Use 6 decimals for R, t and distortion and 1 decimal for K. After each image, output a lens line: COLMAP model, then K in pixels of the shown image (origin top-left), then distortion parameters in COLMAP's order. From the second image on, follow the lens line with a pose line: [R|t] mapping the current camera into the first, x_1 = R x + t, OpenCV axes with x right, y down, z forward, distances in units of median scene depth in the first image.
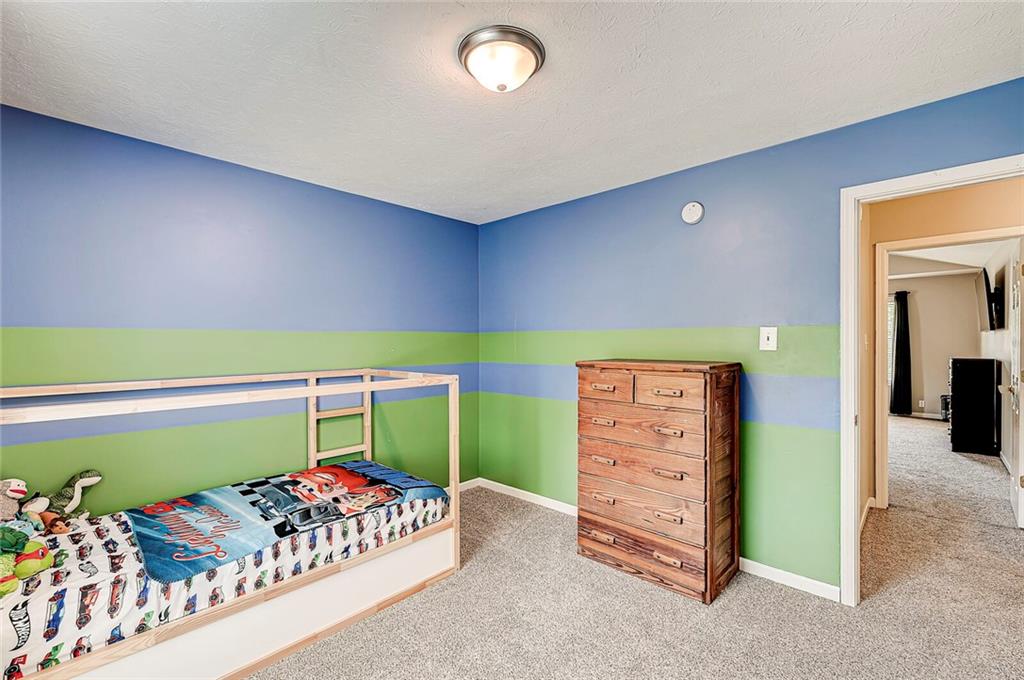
lens RADIAL K [[447.8, 0, 514.5], [0, 447.8, 343.1], [0, 0, 1]] dist [-0.012682, -0.000036]
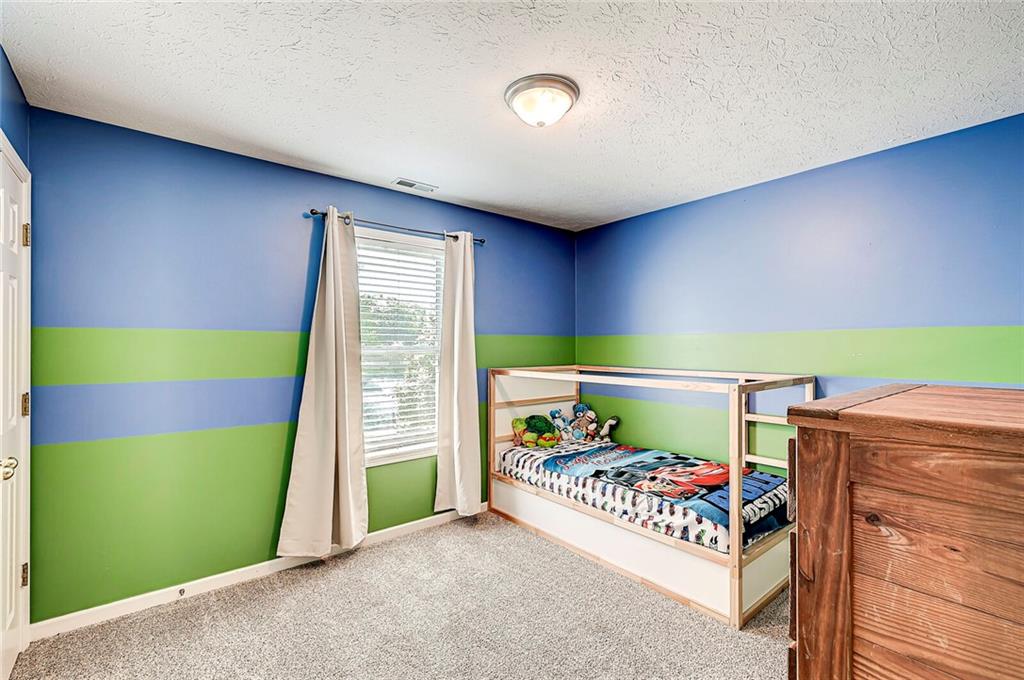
lens RADIAL K [[447.8, 0, 511.8], [0, 447.8, 344.0], [0, 0, 1]] dist [-0.012682, -0.000036]
pose [[-0.165748, -0.007145, -0.986142, 0.849031], [-0.002685, 0.999973, -0.006794, 0.007488], [0.986164, 0.001521, -0.165763, 0.854838]]
